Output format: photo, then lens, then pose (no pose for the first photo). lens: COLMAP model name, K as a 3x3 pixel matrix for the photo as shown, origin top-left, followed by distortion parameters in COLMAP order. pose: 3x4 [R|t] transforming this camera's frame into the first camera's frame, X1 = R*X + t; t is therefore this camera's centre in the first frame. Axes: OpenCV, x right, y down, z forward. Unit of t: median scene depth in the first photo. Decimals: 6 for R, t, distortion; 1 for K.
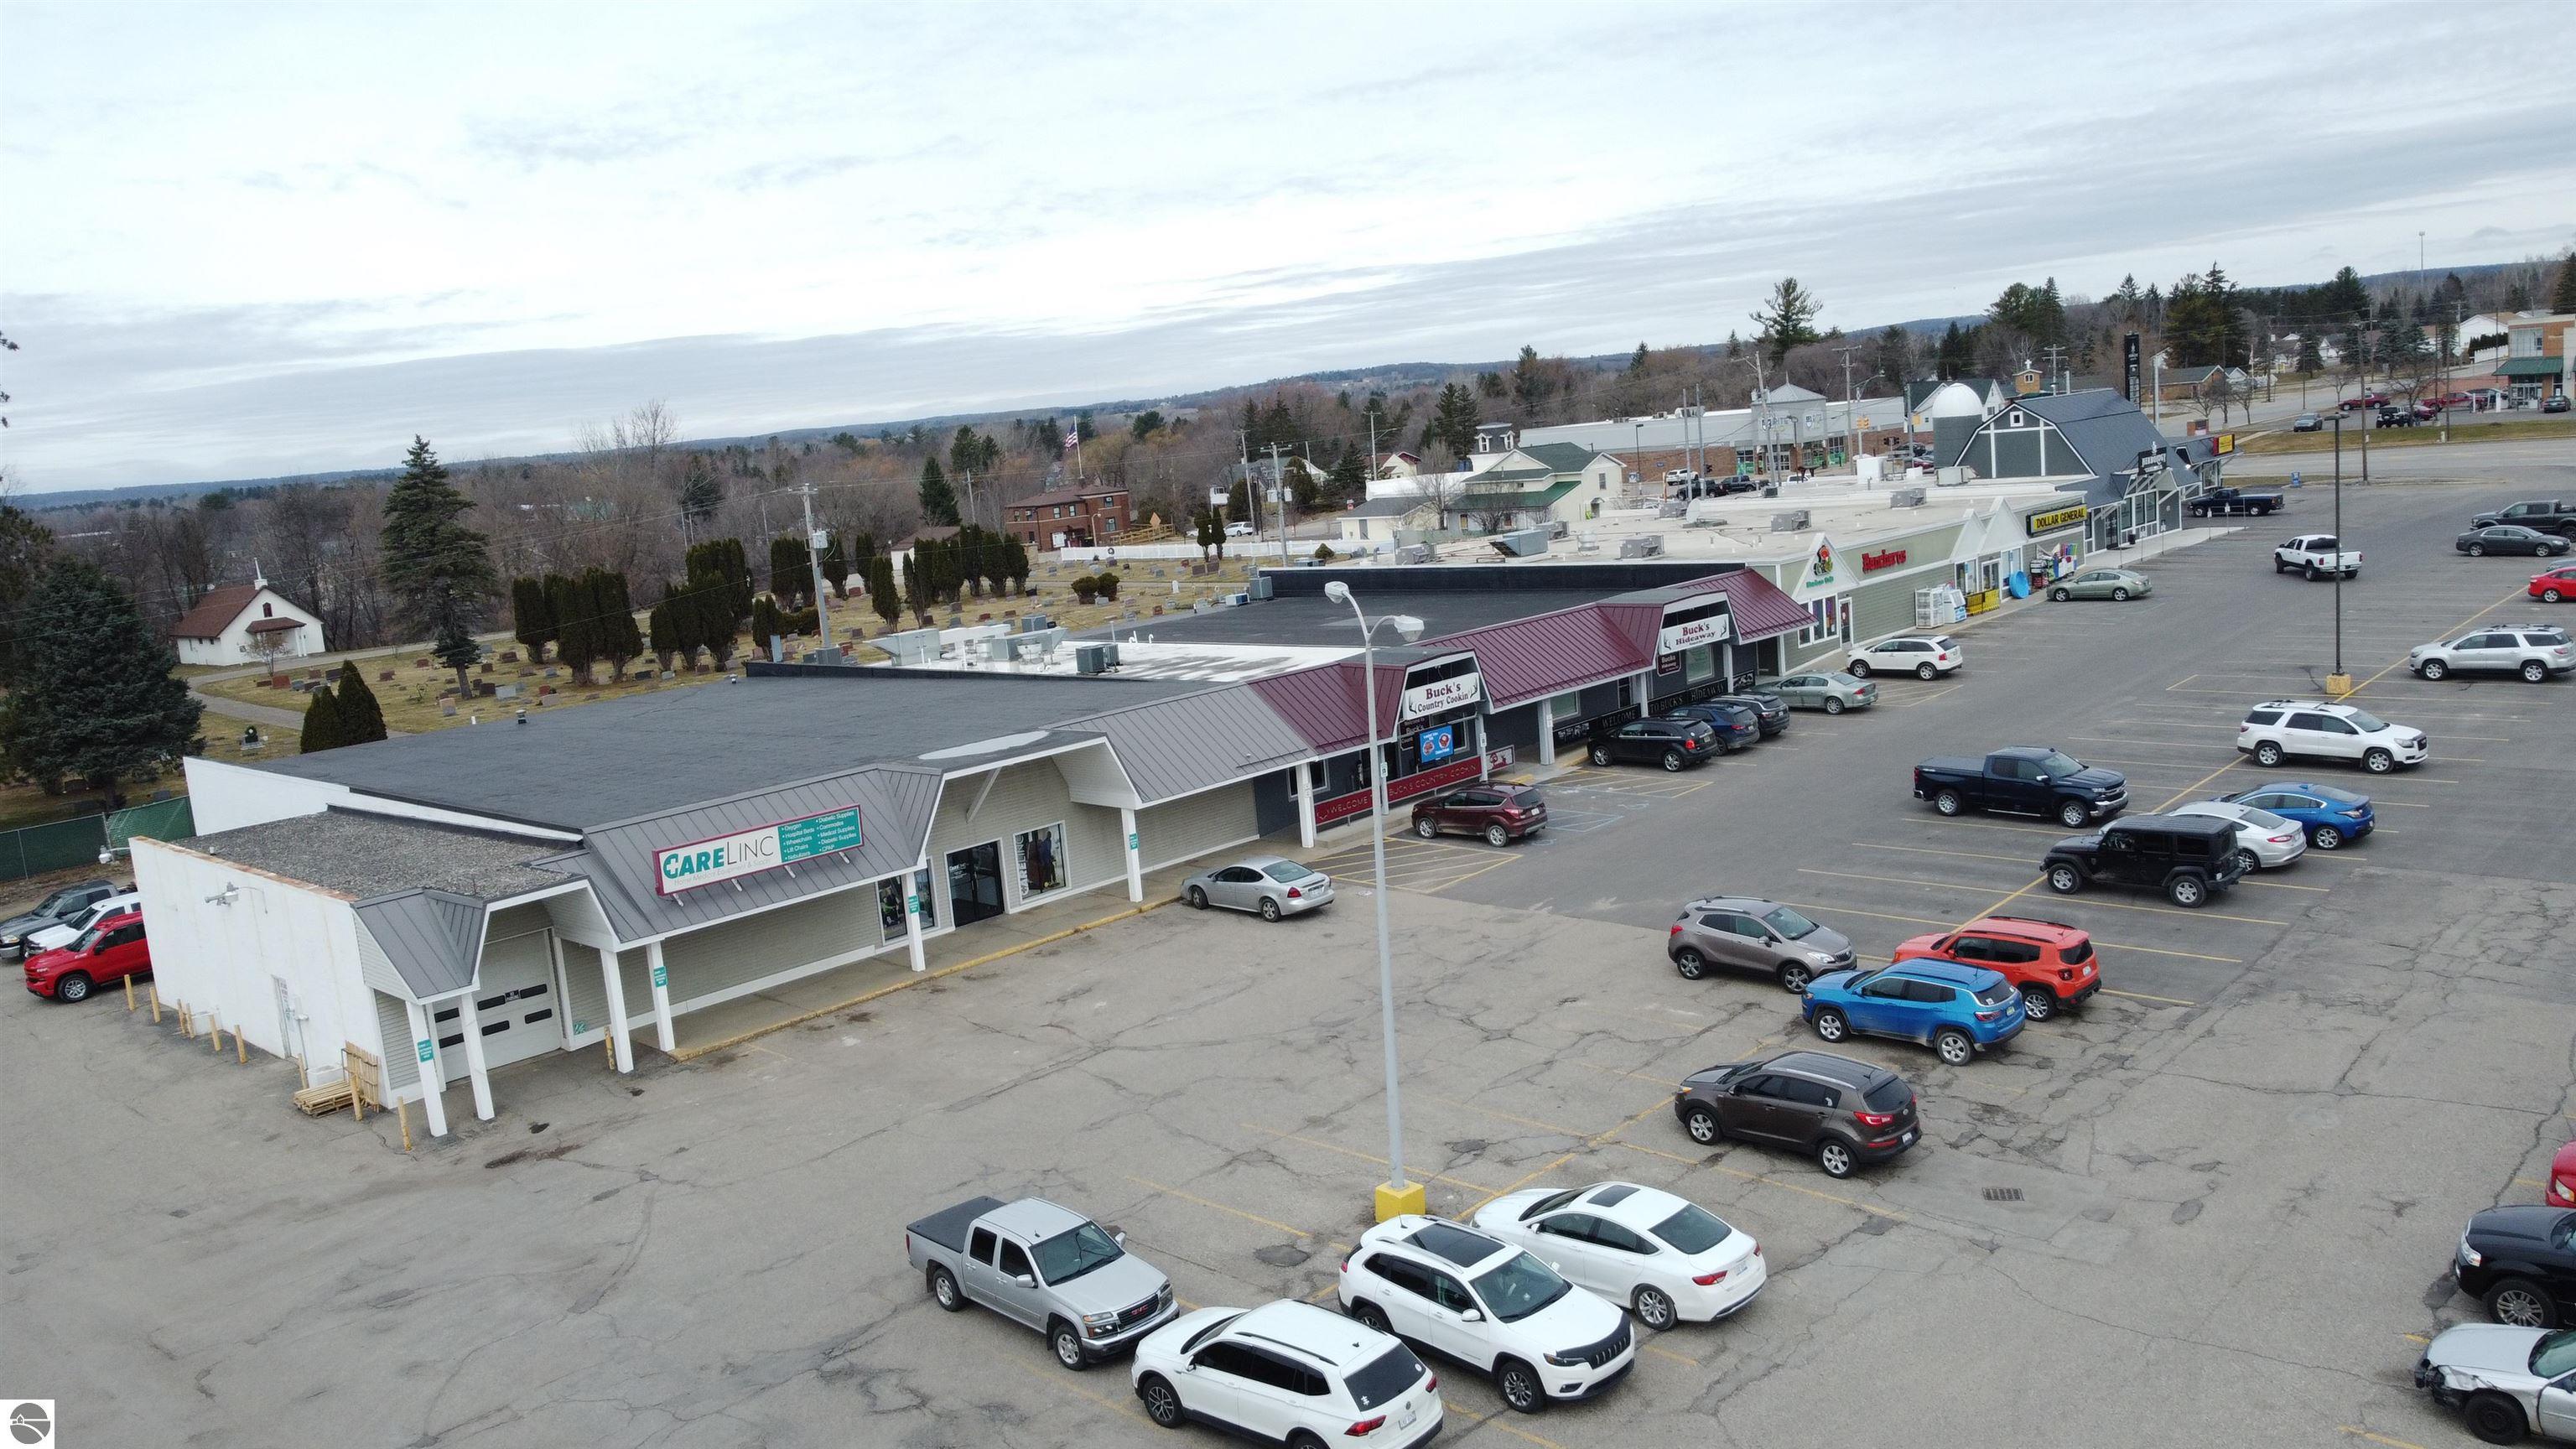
lens RADIAL K [[1950.5, 0, 1282.1], [0, 1950.5, 727.0], [0, 0, 1]] dist [0.005687, -0.018901]
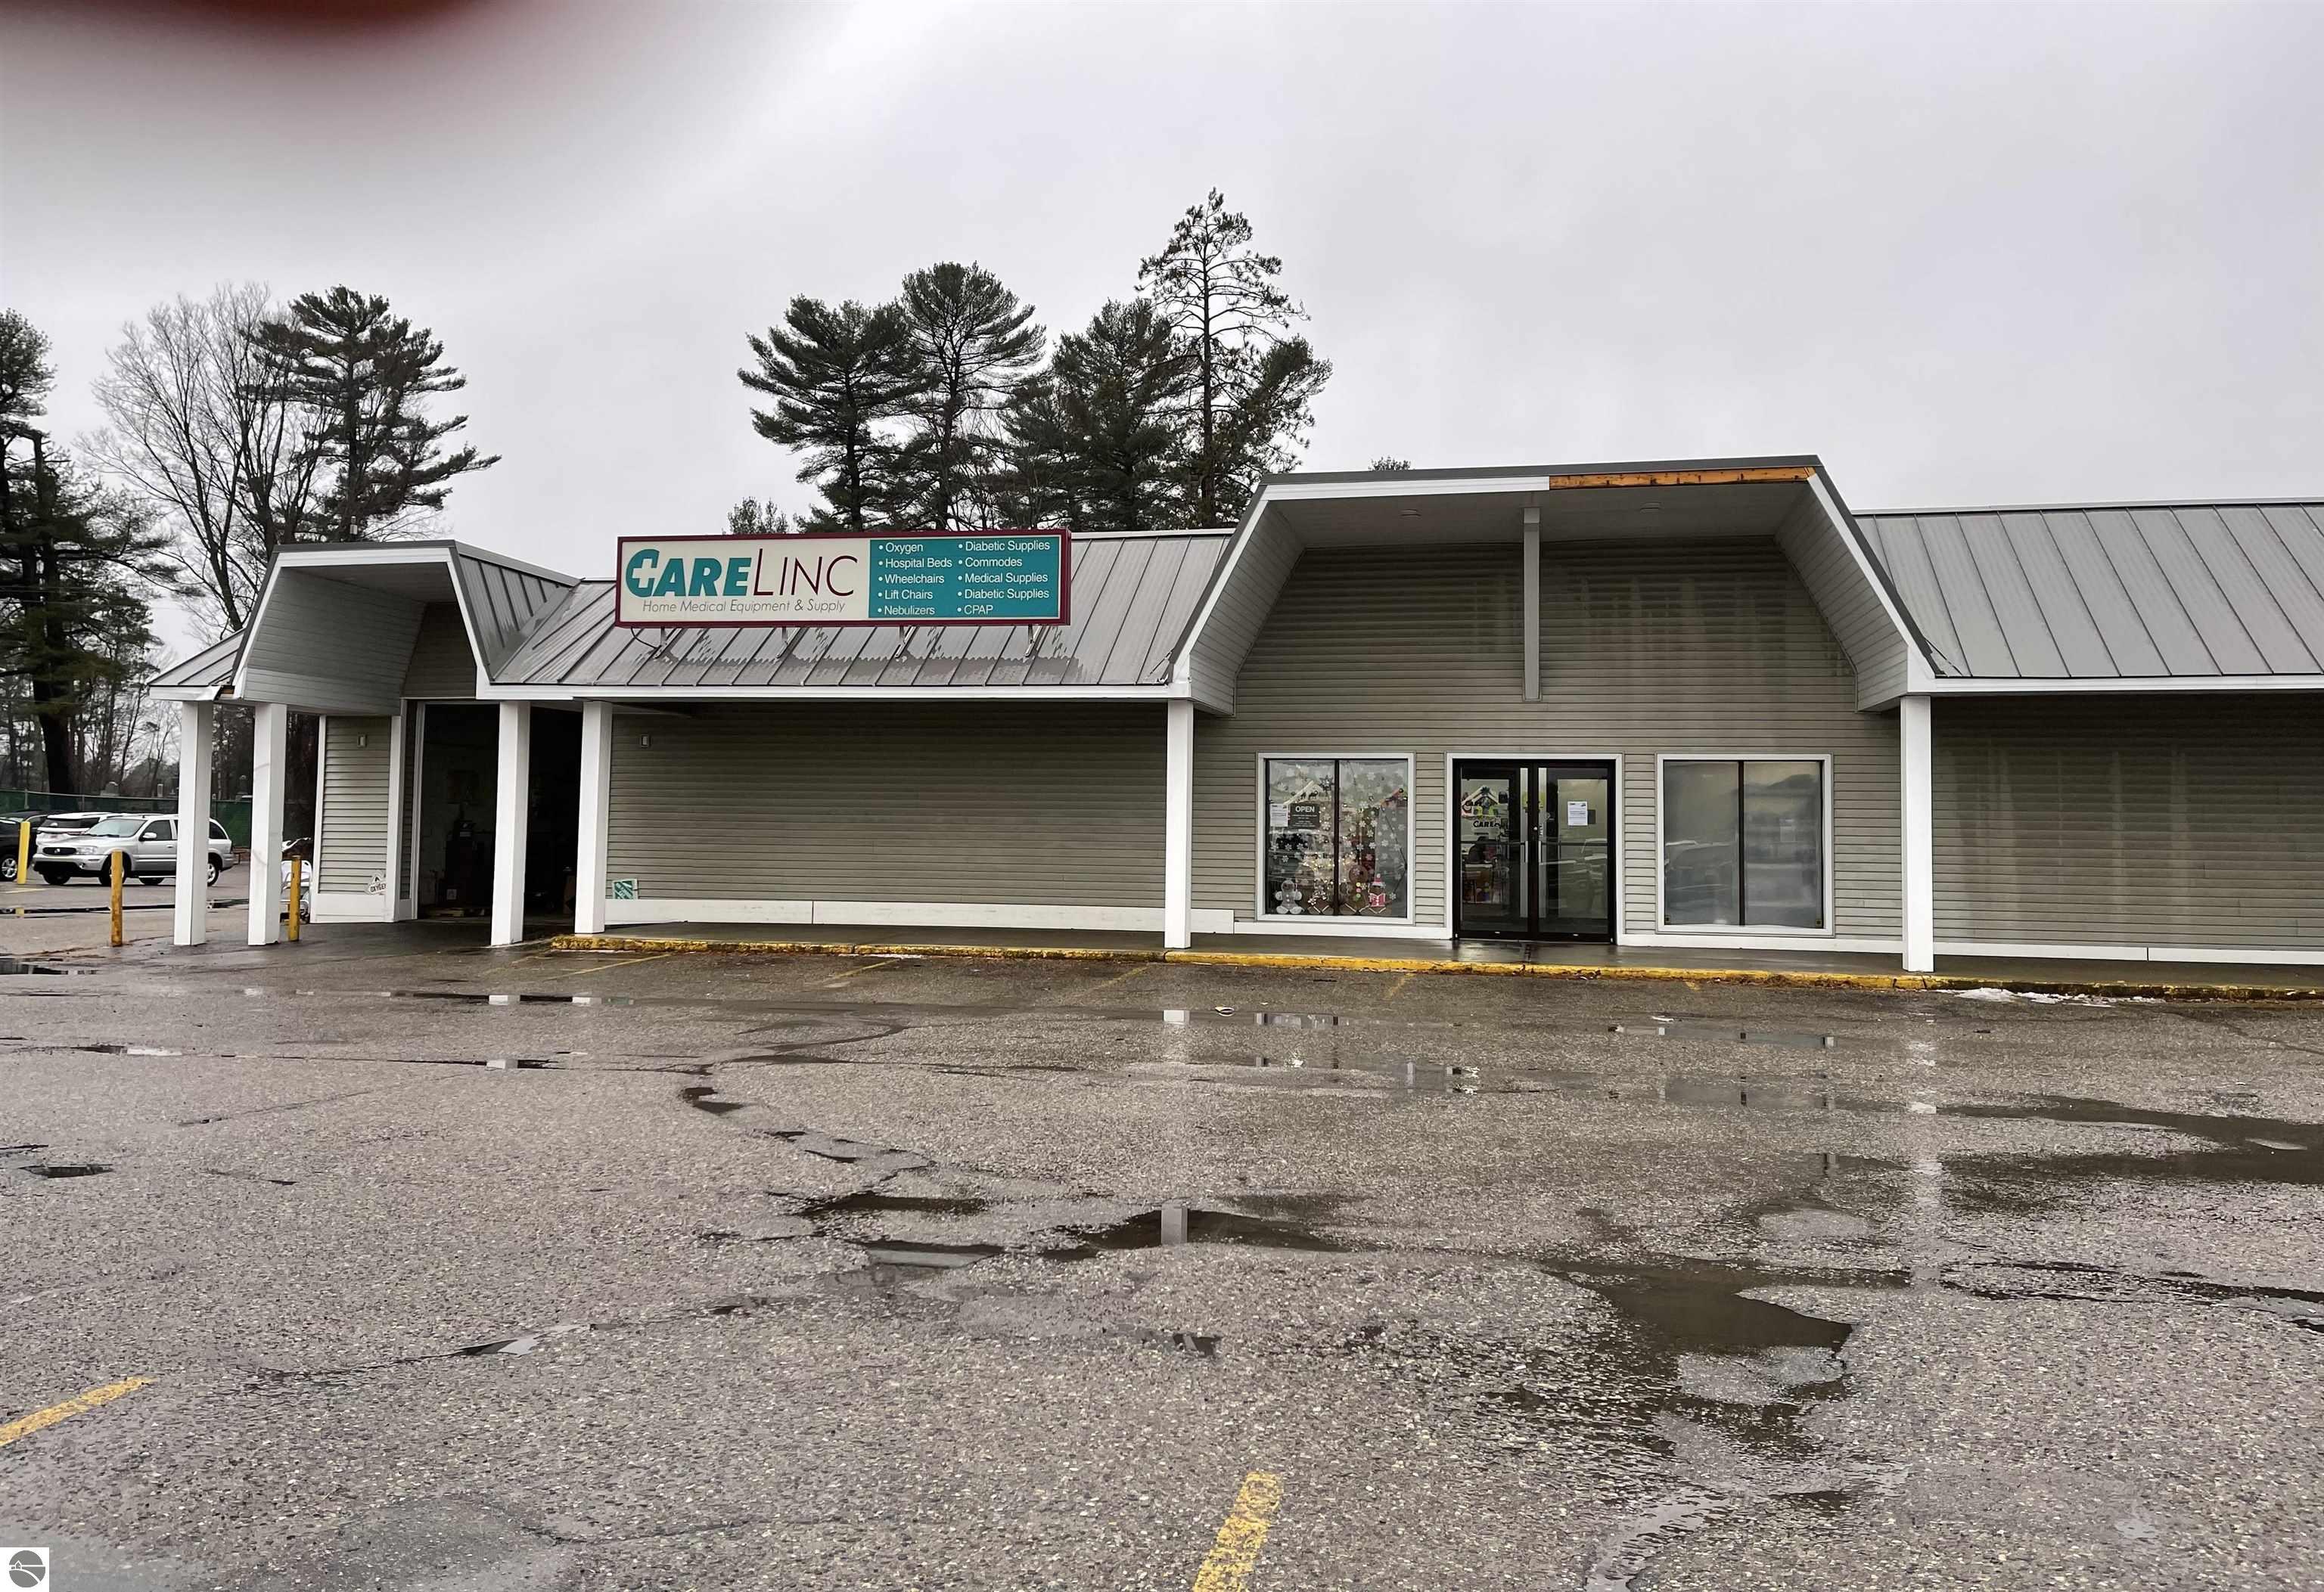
lens RADIAL K [[1744.6, 0, 1165.9], [0, 1744.6, 728.6], [0, 0, 1]] dist [0.114656, 0.000029]
pose [[0.522791, 0.042423, -0.851405, 0.126336], [-0.192589, 0.978816, -0.069485, 0.096199], [0.830421, 0.200297, 0.519887, 0.724129]]
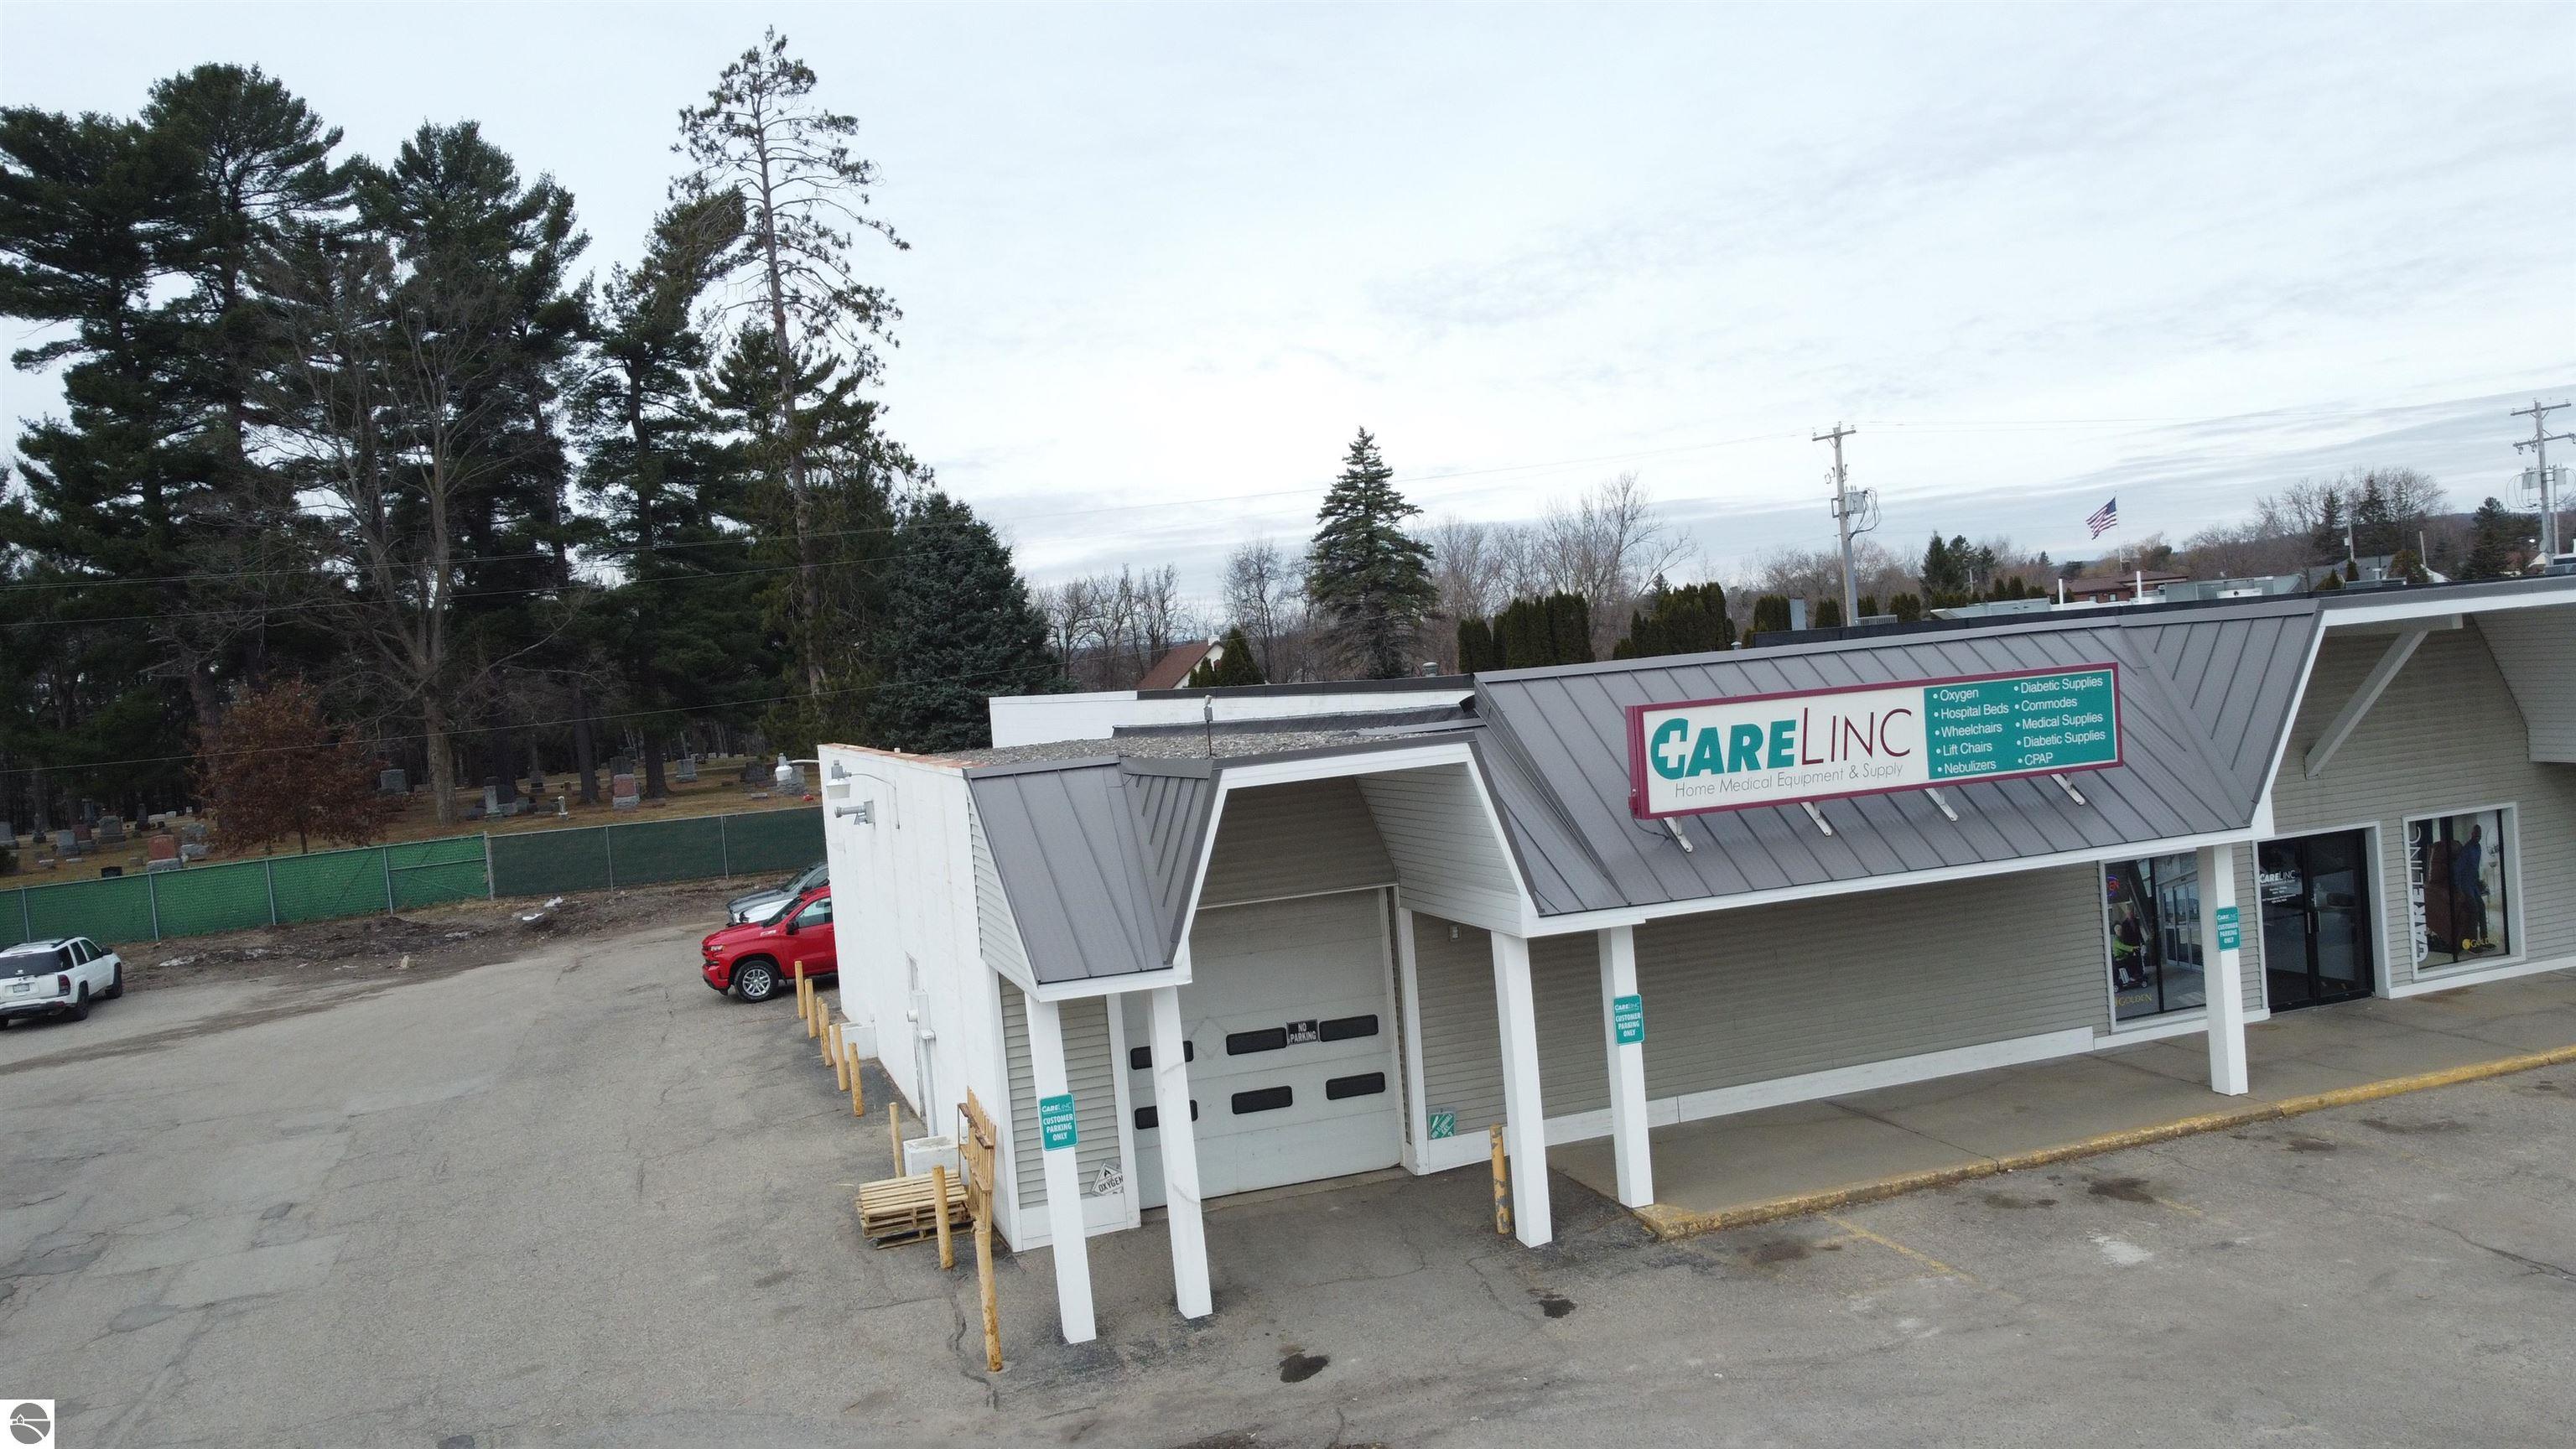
lens RADIAL K [[1950.5, 0, 1282.1], [0, 1950.5, 727.0], [0, 0, 1]] dist [0.005687, -0.018901]
pose [[0.888159, 0.029439, -0.458593, -0.163059], [-0.067482, 0.995483, -0.066788, 0.081709], [0.454555, 0.090266, 0.886133, 0.495097]]
